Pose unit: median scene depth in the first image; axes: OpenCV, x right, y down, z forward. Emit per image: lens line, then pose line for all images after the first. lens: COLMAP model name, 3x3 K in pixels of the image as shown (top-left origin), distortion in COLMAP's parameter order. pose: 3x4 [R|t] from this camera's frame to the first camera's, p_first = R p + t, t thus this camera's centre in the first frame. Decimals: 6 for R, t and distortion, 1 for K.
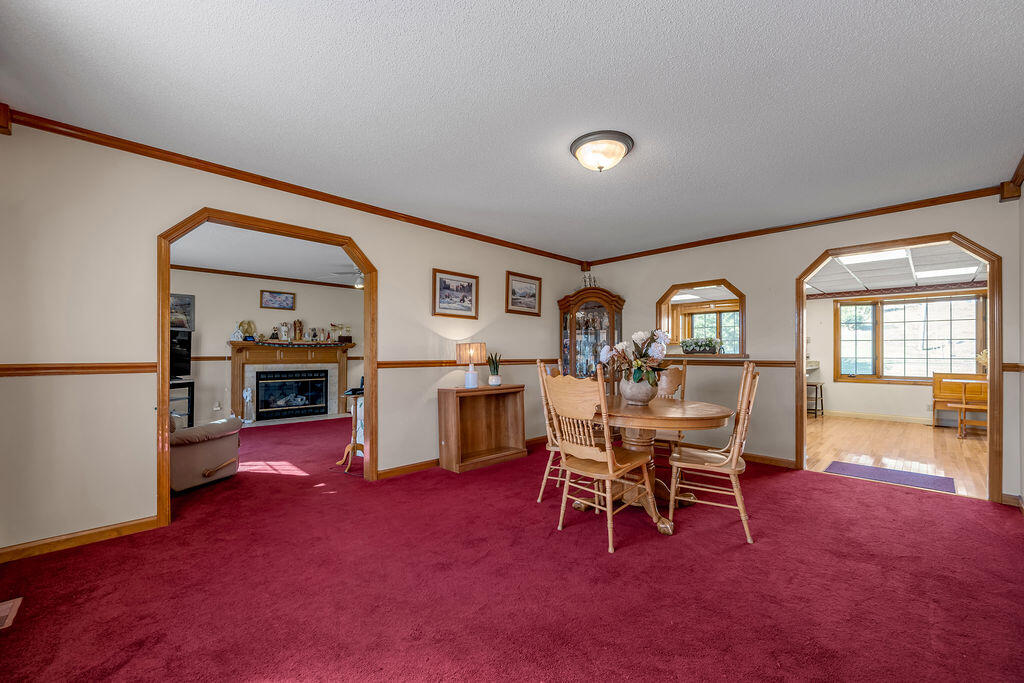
lens RADIAL K [[407.9, 0, 516.1], [0, 407.9, 351.1], [0, 0, 1]] dist [-0.007750, -0.000155]
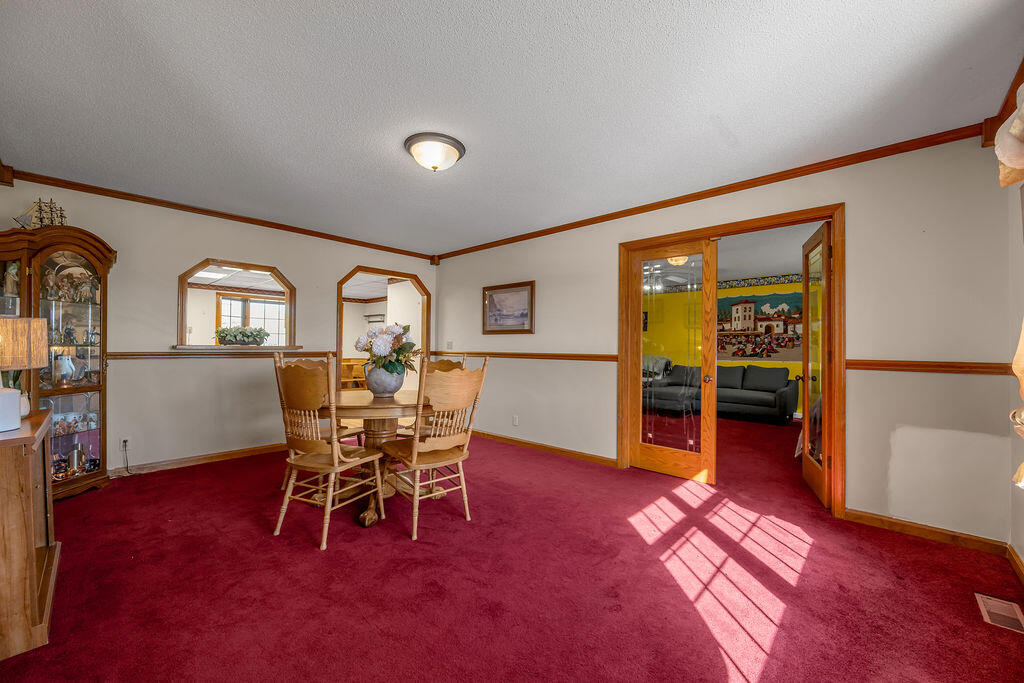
lens RADIAL K [[407.9, 0, 514.0], [0, 407.9, 345.9], [0, 0, 1]] dist [-0.007750, -0.000155]
pose [[-0.036604, 0.000787, 0.999330, -0.442120], [-0.014683, 0.999891, -0.001326, 0.001014], [-0.999222, -0.014722, -0.036589, 0.444606]]
